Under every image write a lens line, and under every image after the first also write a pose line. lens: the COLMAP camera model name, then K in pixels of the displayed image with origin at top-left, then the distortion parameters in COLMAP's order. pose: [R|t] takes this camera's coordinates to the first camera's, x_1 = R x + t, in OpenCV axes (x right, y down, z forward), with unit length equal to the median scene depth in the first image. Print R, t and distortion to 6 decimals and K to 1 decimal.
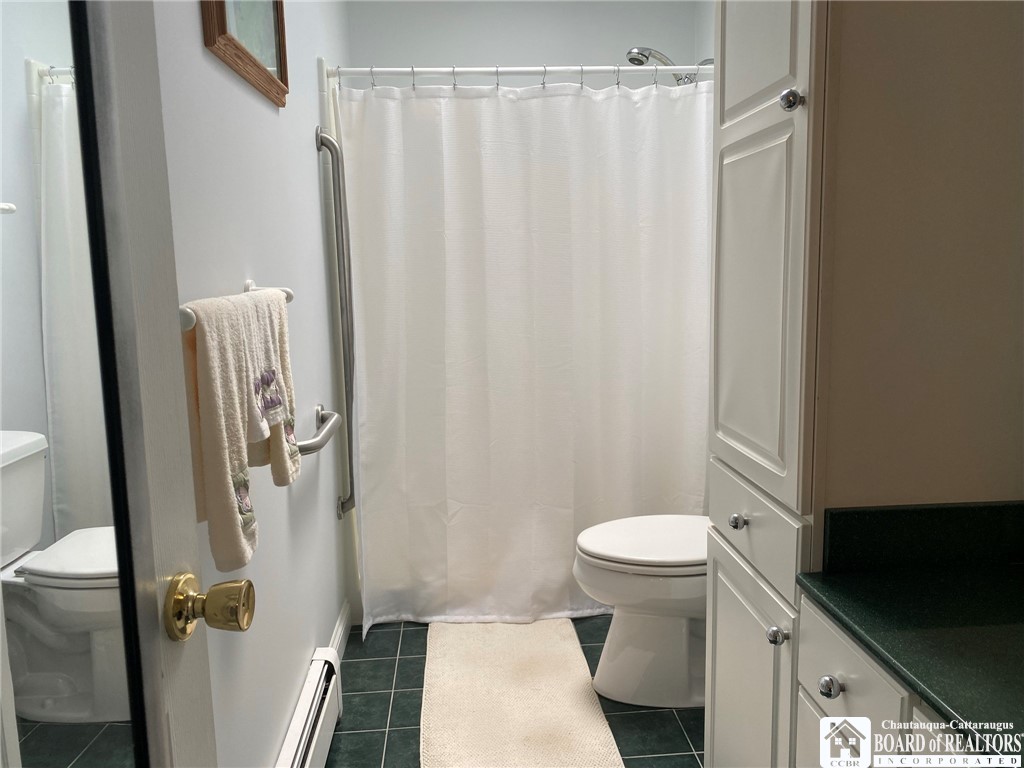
lens RADIAL K [[792.4, 0, 512.5], [0, 792.4, 382.6], [0, 0, 1]] dist [0.029972, -0.055144]
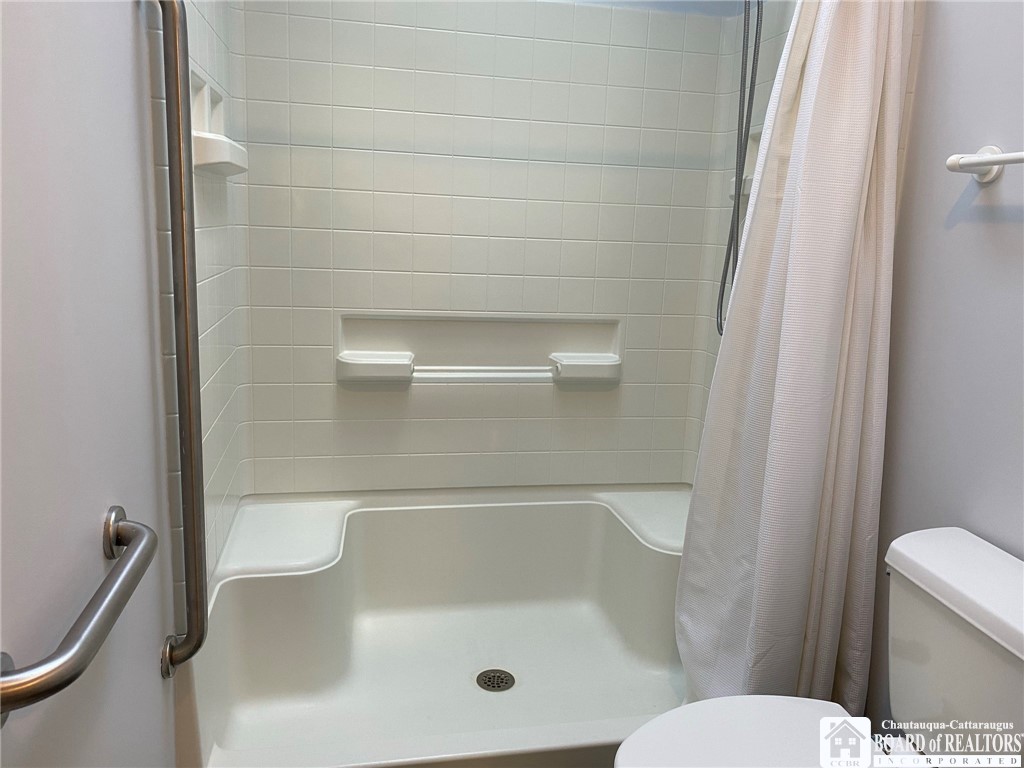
lens RADIAL K [[792.4, 0, 512.3], [0, 792.4, 381.6], [0, 0, 1]] dist [0.029972, -0.055144]
pose [[0.988746, 0.035578, 0.145310, -0.074452], [-0.041013, 0.998560, 0.034578, -0.076177], [-0.143870, -0.040149, 0.988782, 0.480399]]
